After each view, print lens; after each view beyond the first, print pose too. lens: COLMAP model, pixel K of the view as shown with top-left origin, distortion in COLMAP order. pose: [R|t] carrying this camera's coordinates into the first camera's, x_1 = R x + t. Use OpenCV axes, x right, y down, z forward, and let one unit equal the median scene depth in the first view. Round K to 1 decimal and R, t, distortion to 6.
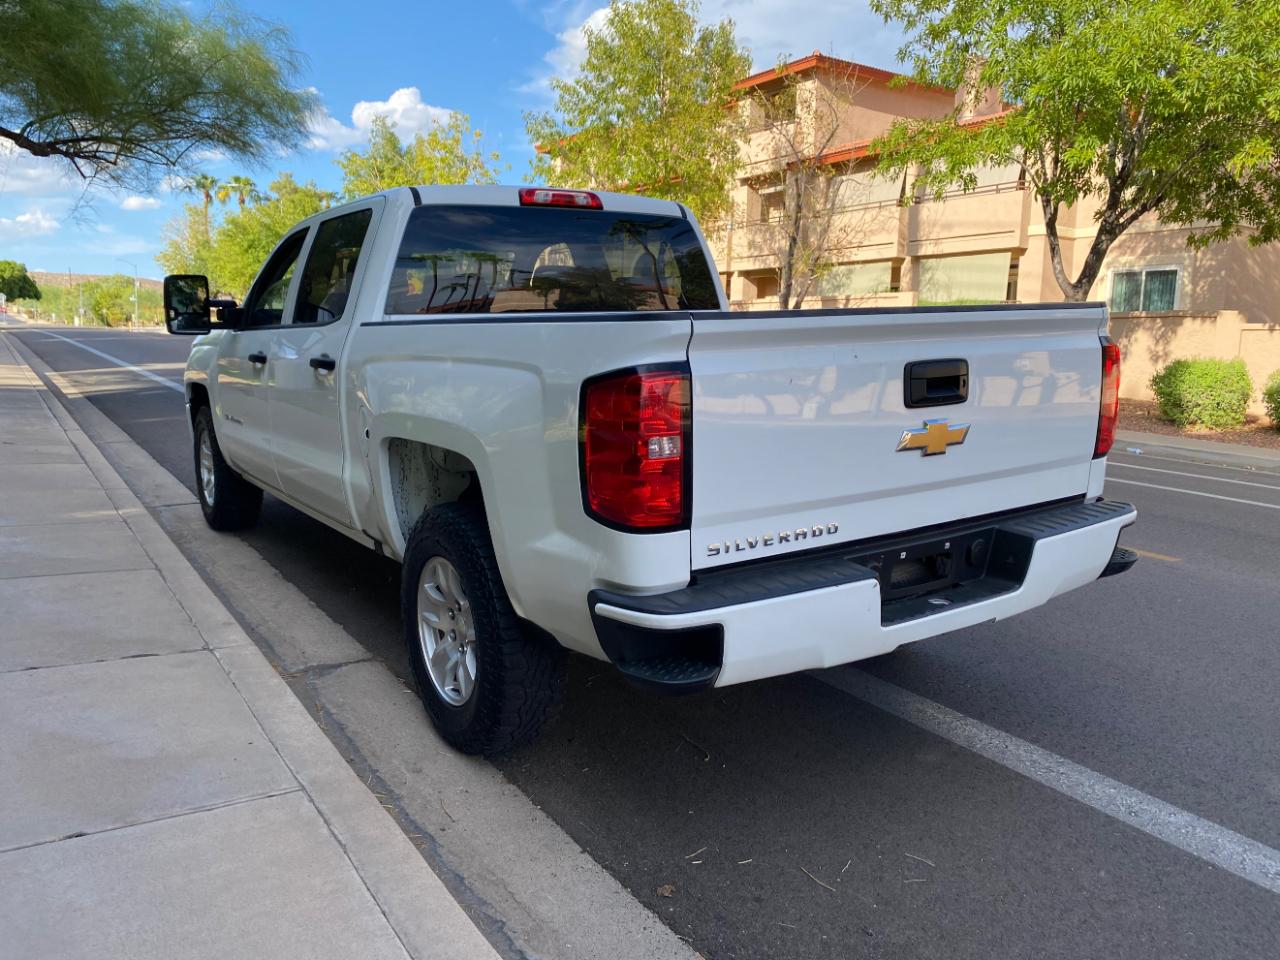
lens RADIAL K [[985.1, 0, 644.0], [0, 985.1, 480.6], [0, 0, 1]] dist [0.005648, 0.002384]
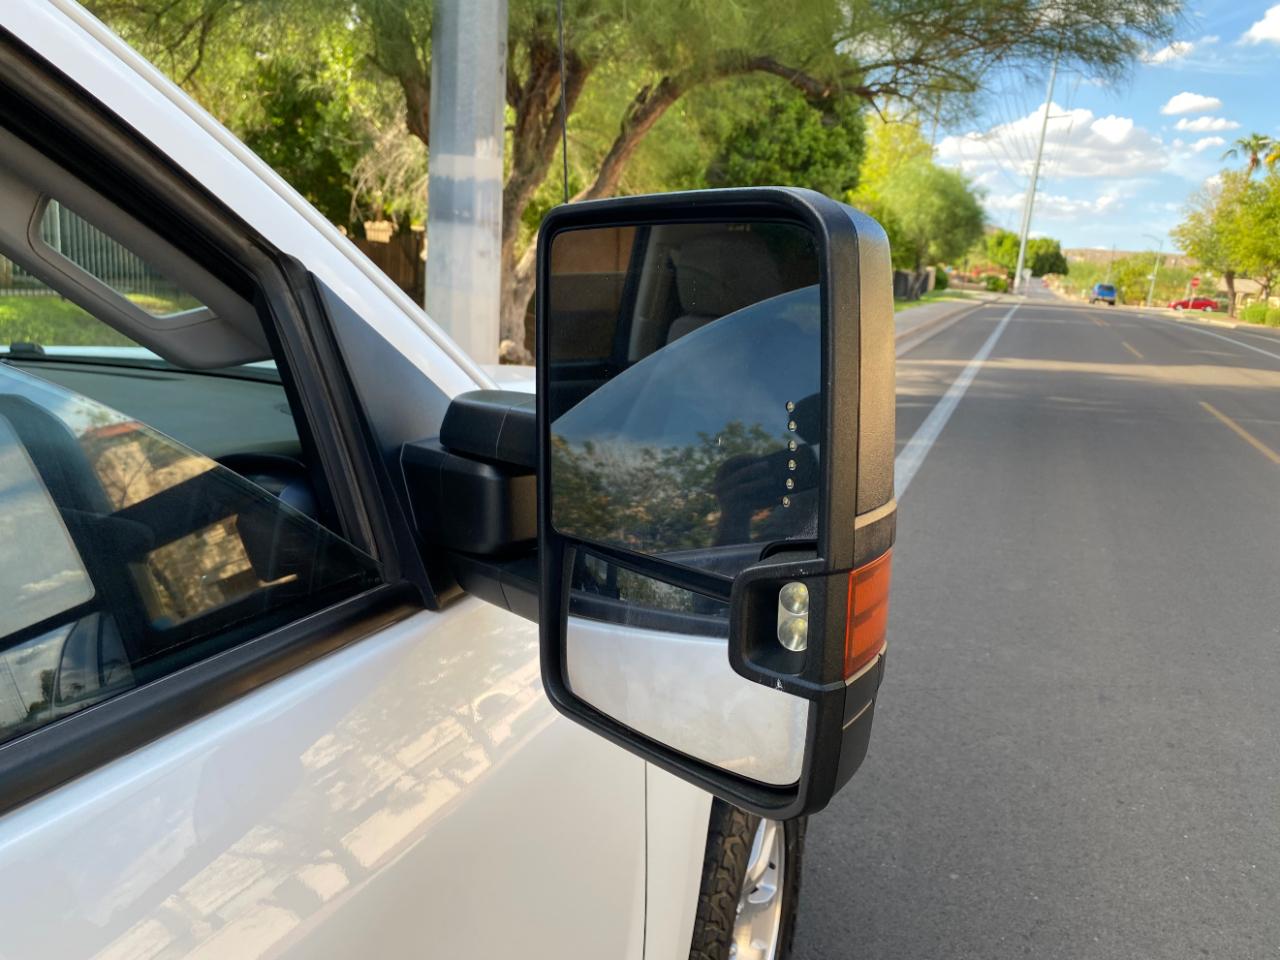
lens RADIAL K [[989.1, 0, 641.7], [0, 989.1, 474.7], [0, 0, 1]] dist [0.012599, -0.003121]
pose [[0.567665, 0.188064, -0.801492, 0.010301], [-0.176099, 0.978763, 0.104936, -0.259690], [0.804205, 0.081574, 0.588727, 1.291368]]
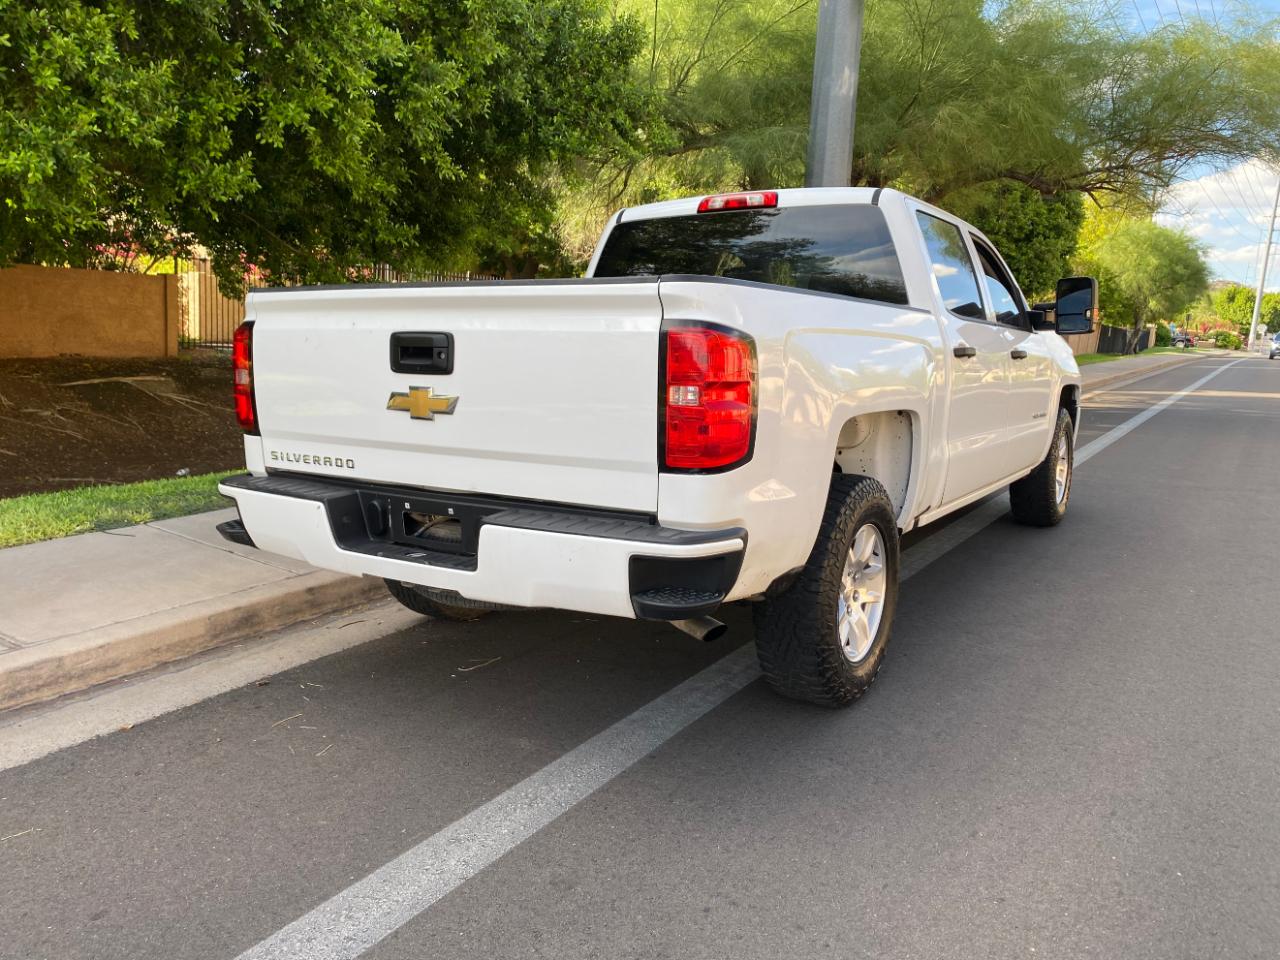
lens RADIAL K [[990.5, 0, 634.0], [0, 990.5, 485.0], [0, 0, 1]] dist [0.008247, -0.001757]
pose [[0.393895, 0.151197, -0.906634, 0.802506], [-0.176537, 0.980458, 0.086811, -0.052660], [0.902043, 0.125860, 0.412890, 0.443500]]
